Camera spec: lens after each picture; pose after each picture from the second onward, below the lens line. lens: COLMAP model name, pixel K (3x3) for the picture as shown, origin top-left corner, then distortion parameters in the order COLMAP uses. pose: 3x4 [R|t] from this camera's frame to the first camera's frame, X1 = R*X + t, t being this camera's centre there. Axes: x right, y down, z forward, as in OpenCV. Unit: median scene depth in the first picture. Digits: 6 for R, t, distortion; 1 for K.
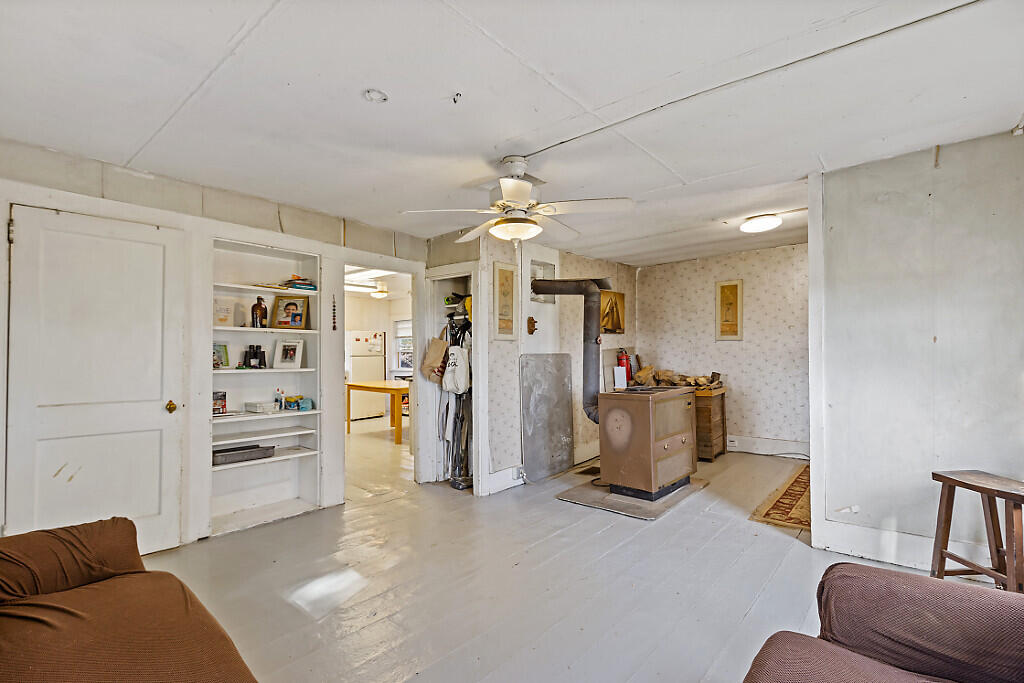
lens RADIAL K [[467.5, 0, 528.8], [0, 467.5, 343.4], [0, 0, 1]] dist [-0.003586, 0.000609]
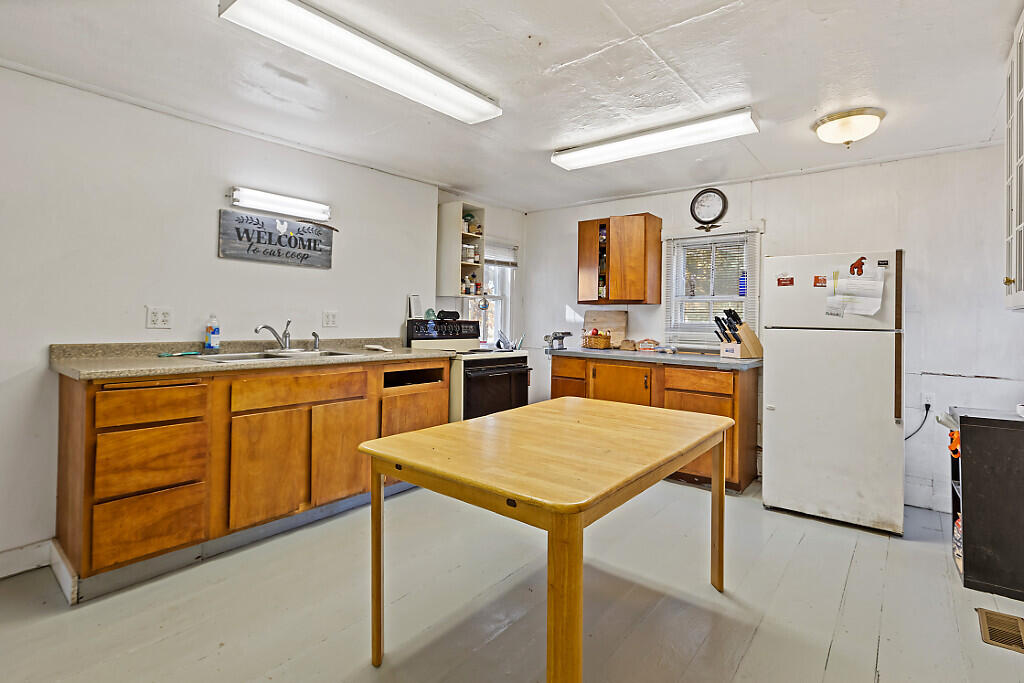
lens RADIAL K [[483.1, 0, 517.8], [0, 483.1, 320.1], [0, 0, 1]] dist [-0.014524, 0.006533]
pose [[0.013544, 0.010547, -0.999853, -0.010478], [-0.001725, 0.999943, 0.010524, 0.016964], [0.999907, 0.001582, 0.013561, 0.765005]]
